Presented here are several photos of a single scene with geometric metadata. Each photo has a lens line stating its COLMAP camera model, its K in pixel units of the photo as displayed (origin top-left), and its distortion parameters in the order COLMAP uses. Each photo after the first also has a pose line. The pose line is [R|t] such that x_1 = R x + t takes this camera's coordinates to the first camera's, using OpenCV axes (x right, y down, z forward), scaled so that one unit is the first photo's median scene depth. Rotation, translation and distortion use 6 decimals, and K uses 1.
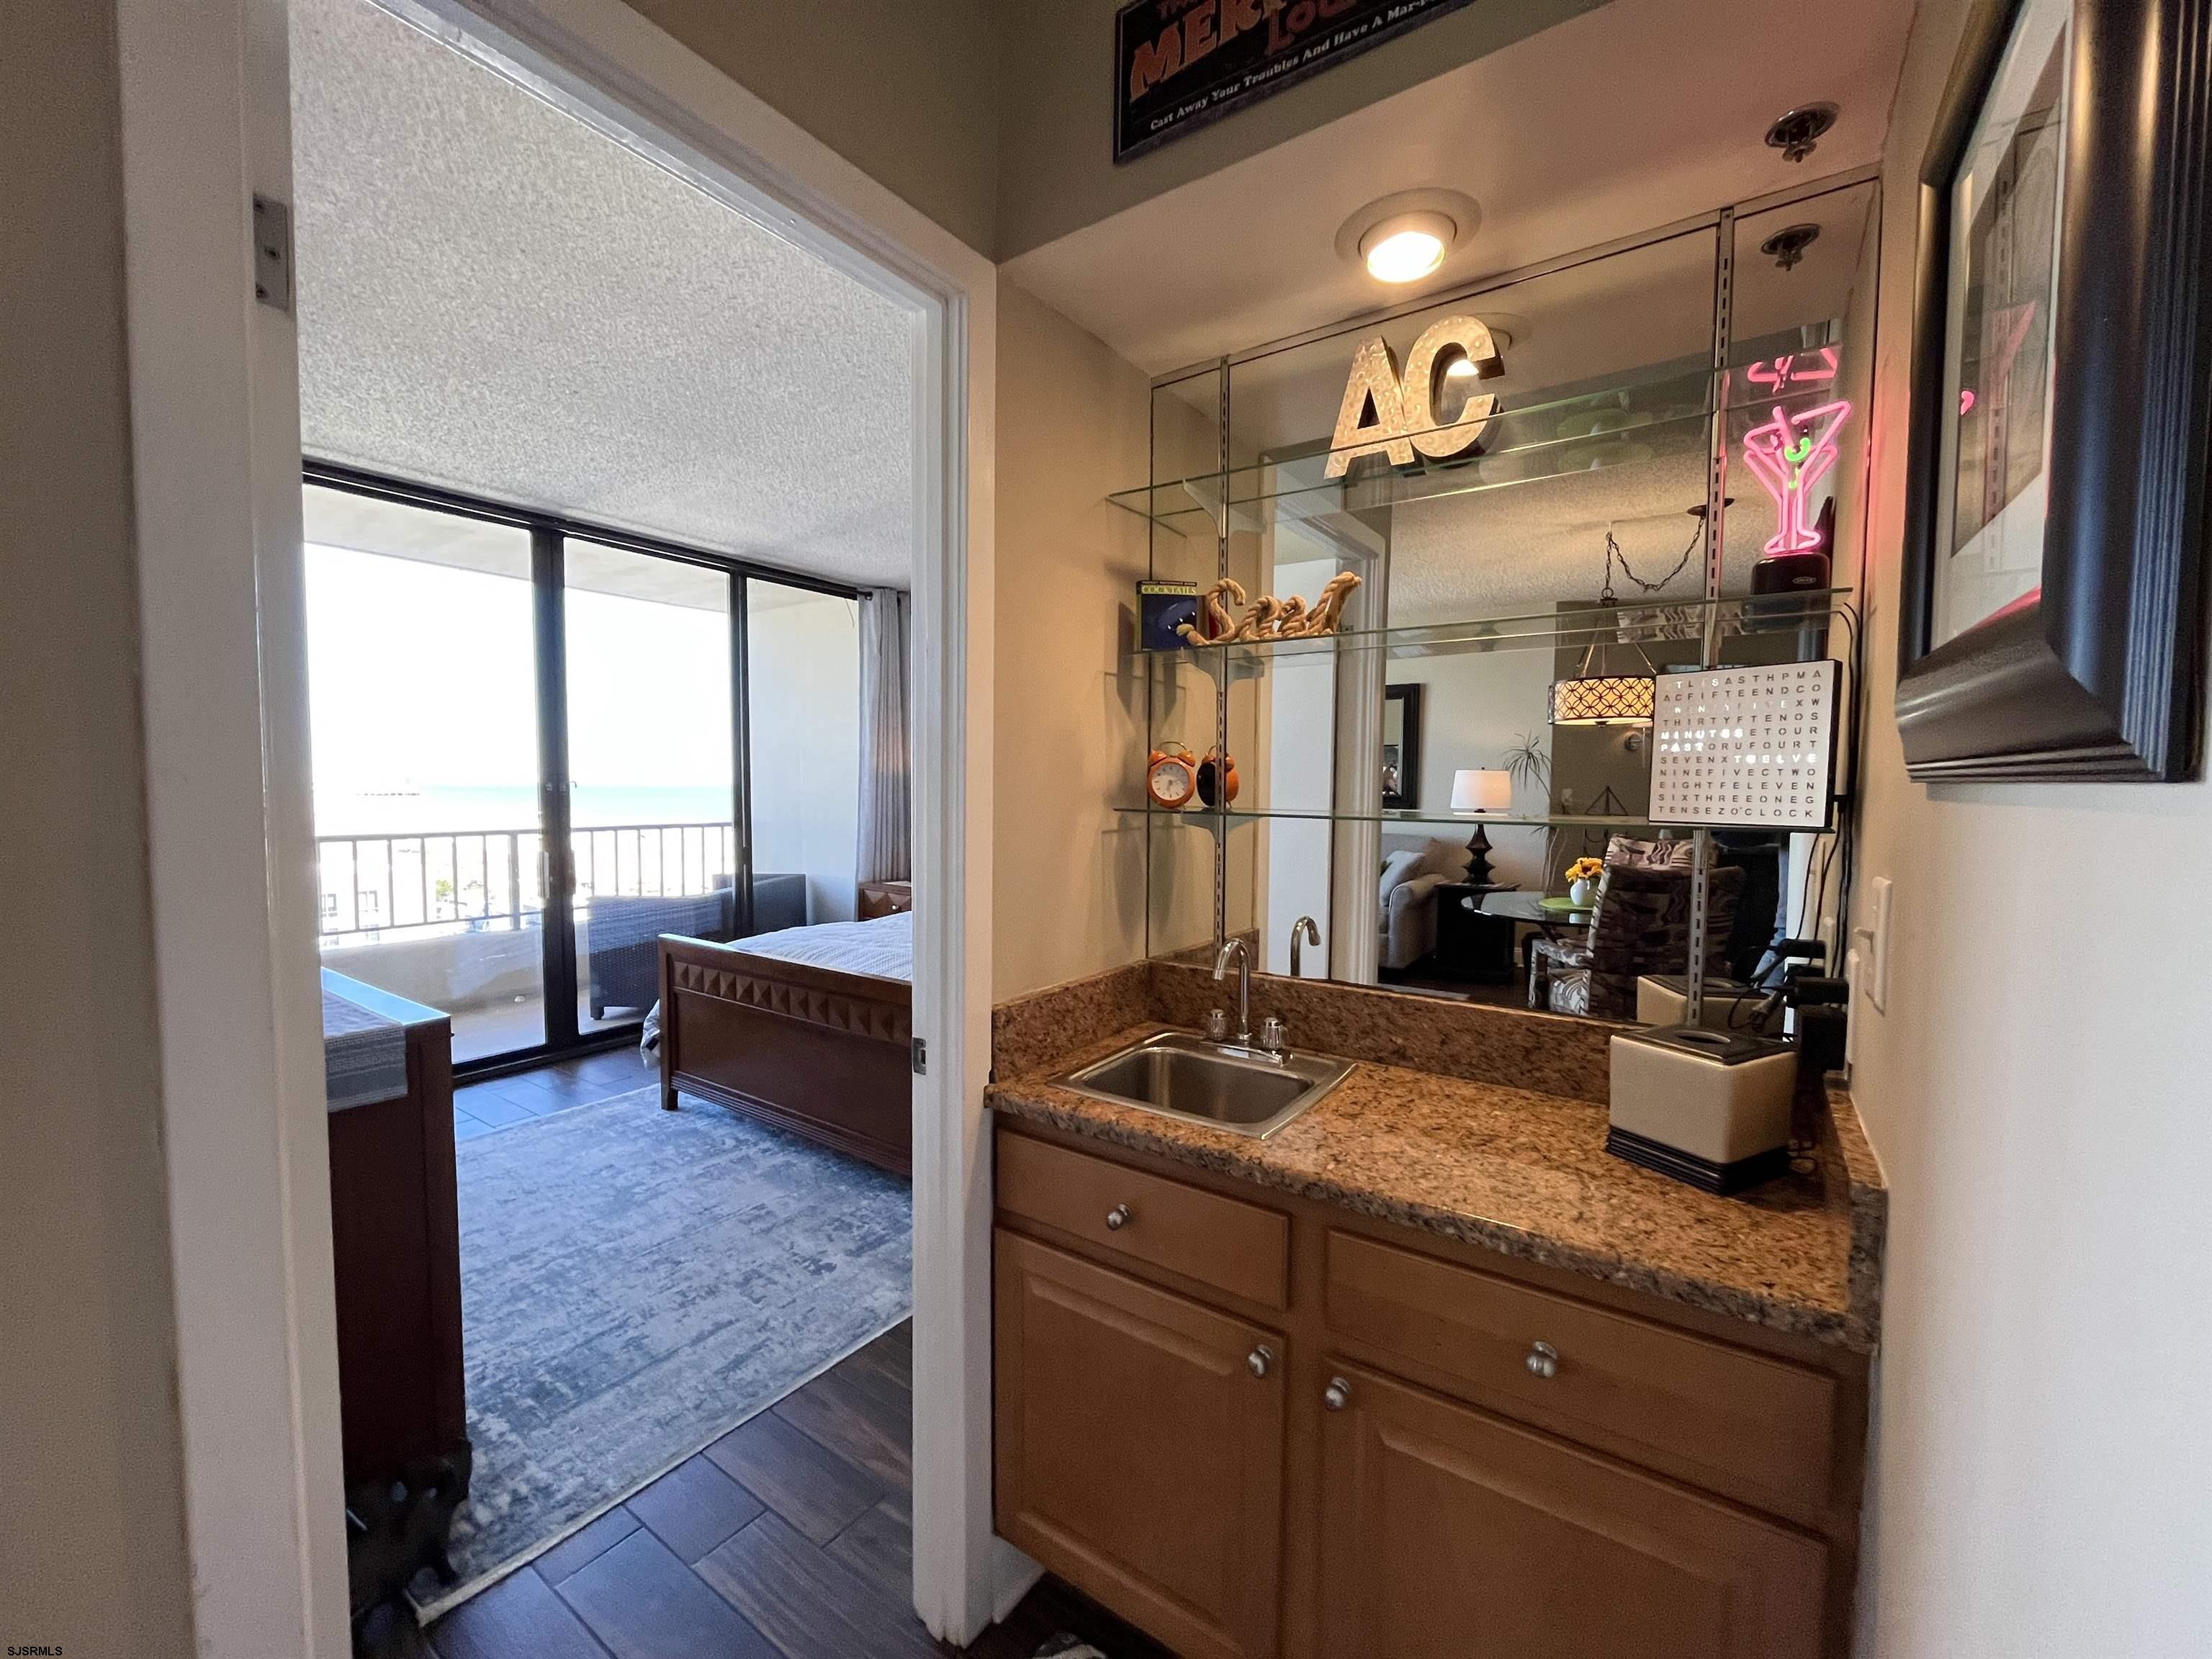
lens RADIAL K [[898.6, 0, 1099.3], [0, 898.6, 836.3], [0, 0, 1]] dist [-0.004085, 0.000331]
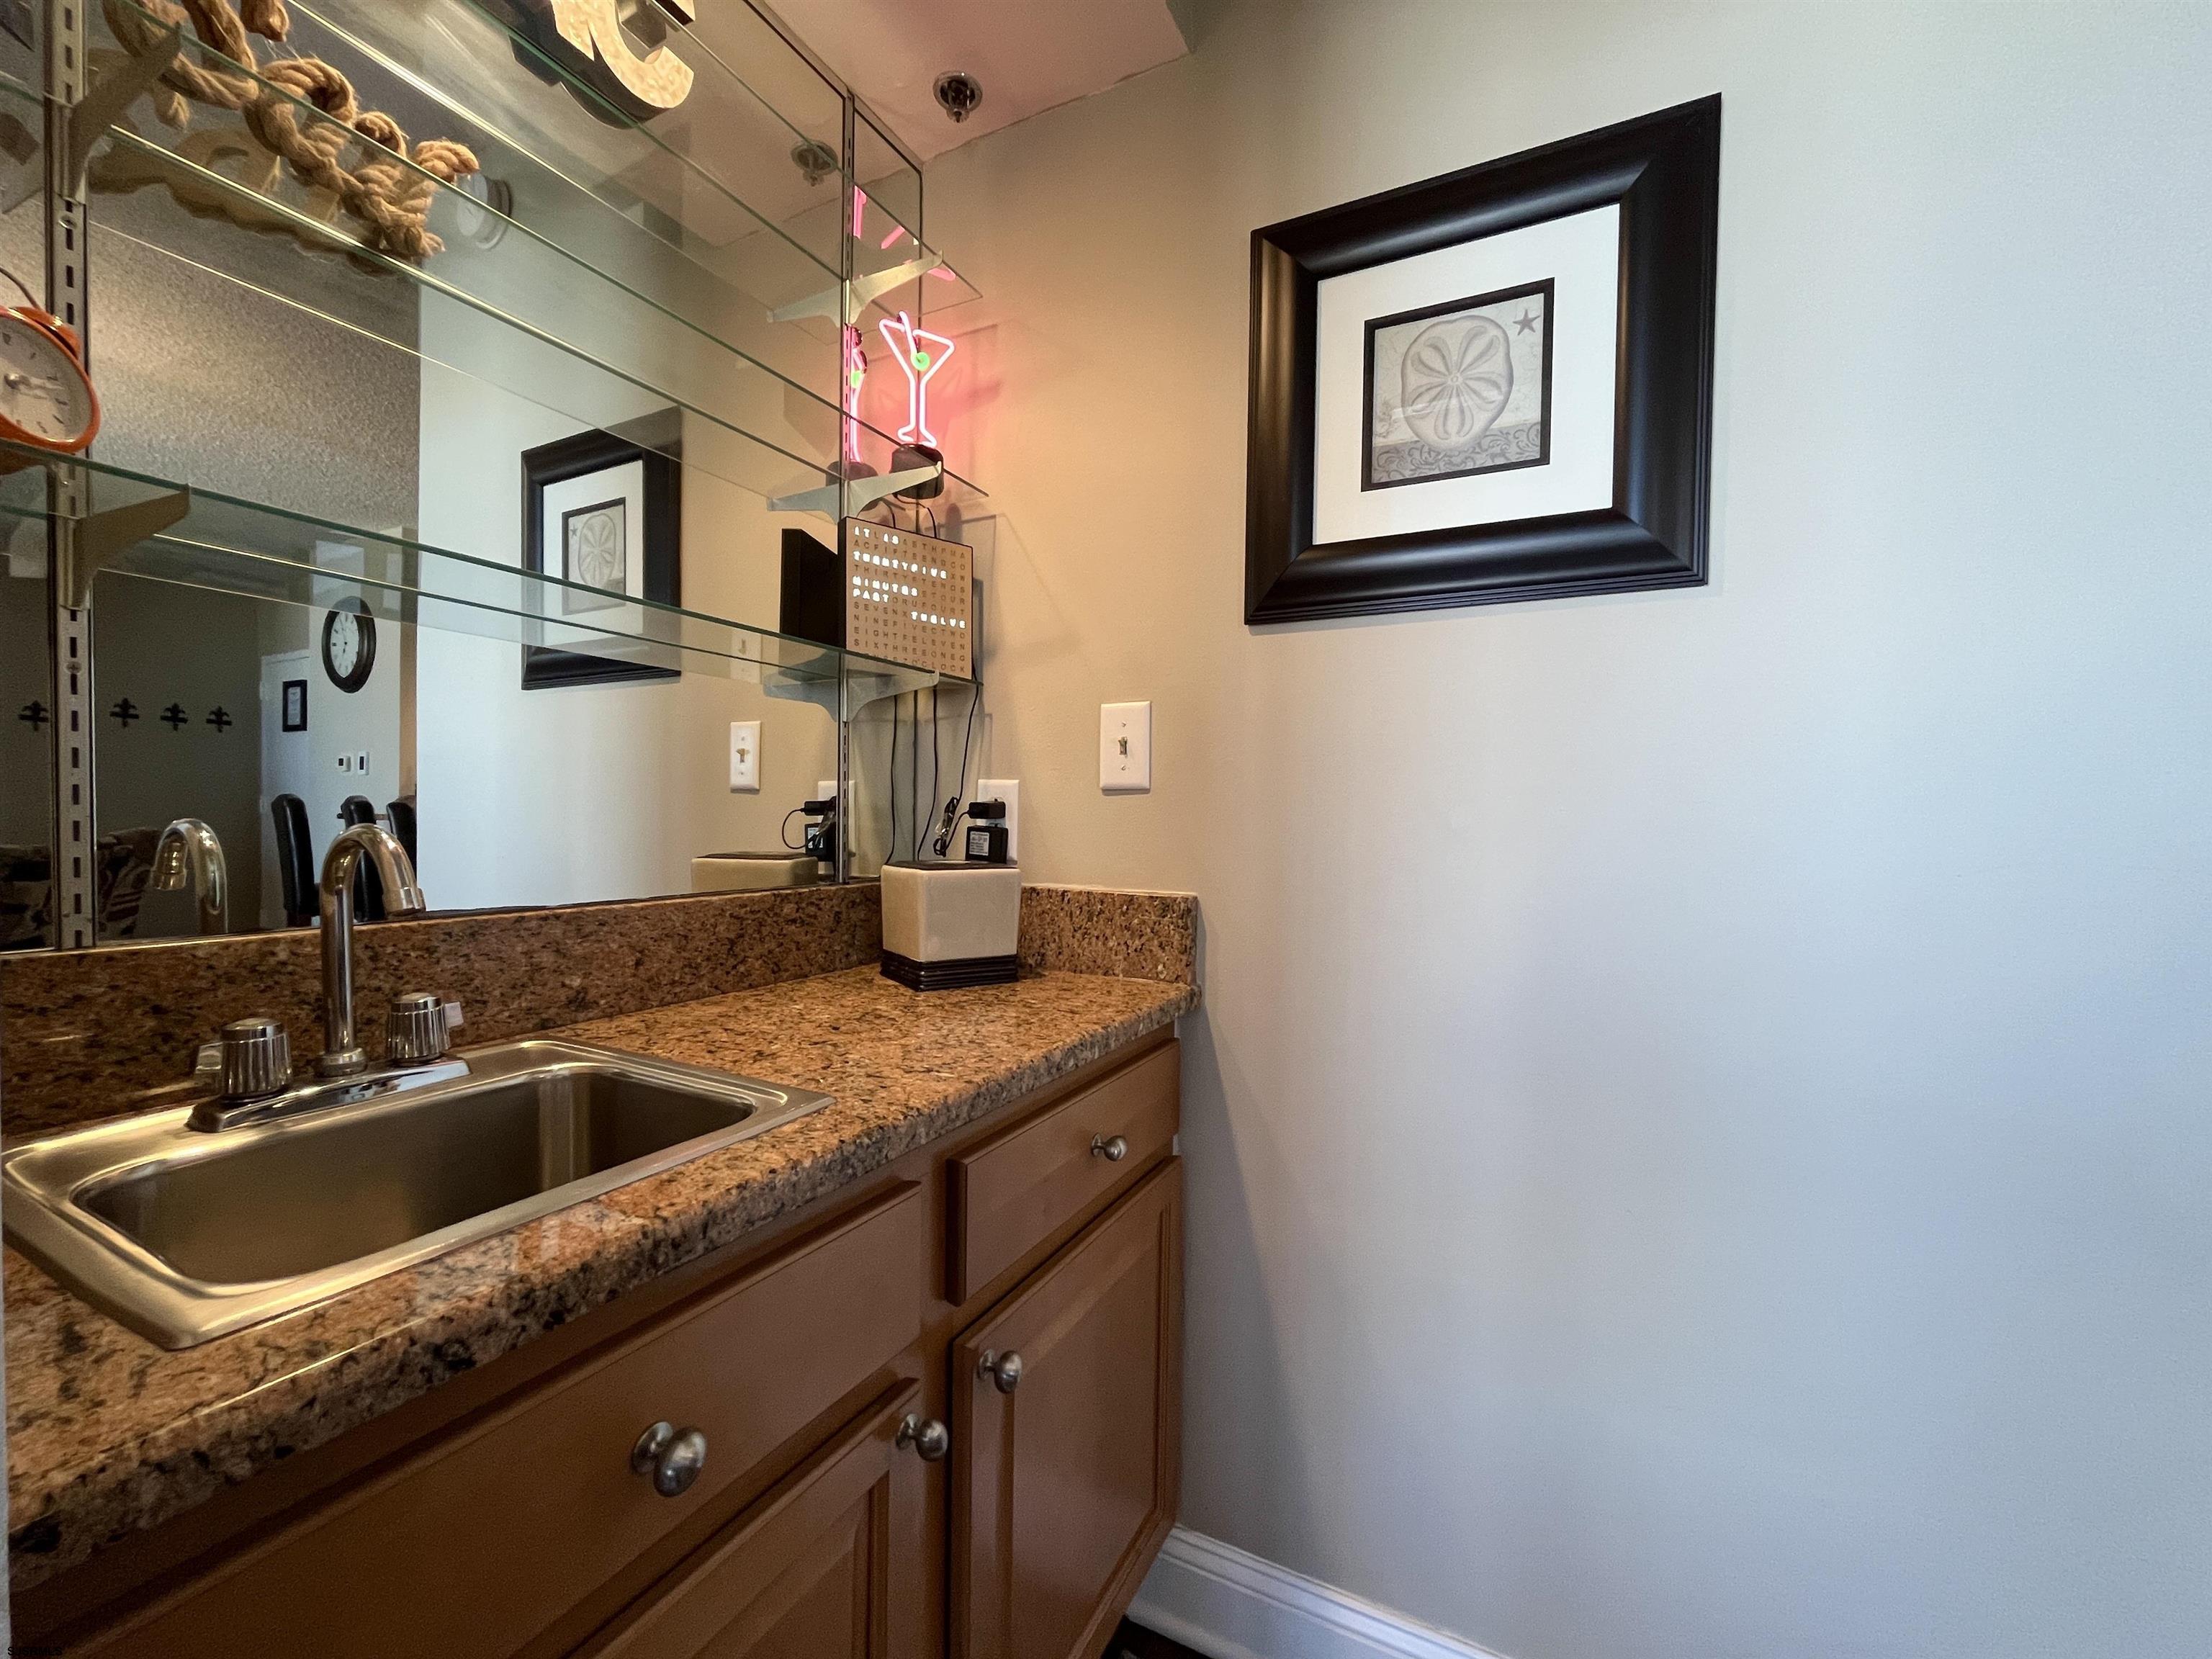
lens RADIAL K [[897.6, 0, 1099.6], [0, 897.6, 836.5], [0, 0, 1]] dist [-0.003585, 0.000980]
pose [[-0.129078, -0.028537, 0.991224, -0.223142], [0.046451, 0.998315, 0.034790, 0.083235], [-0.990546, 0.050534, -0.127535, 0.485820]]
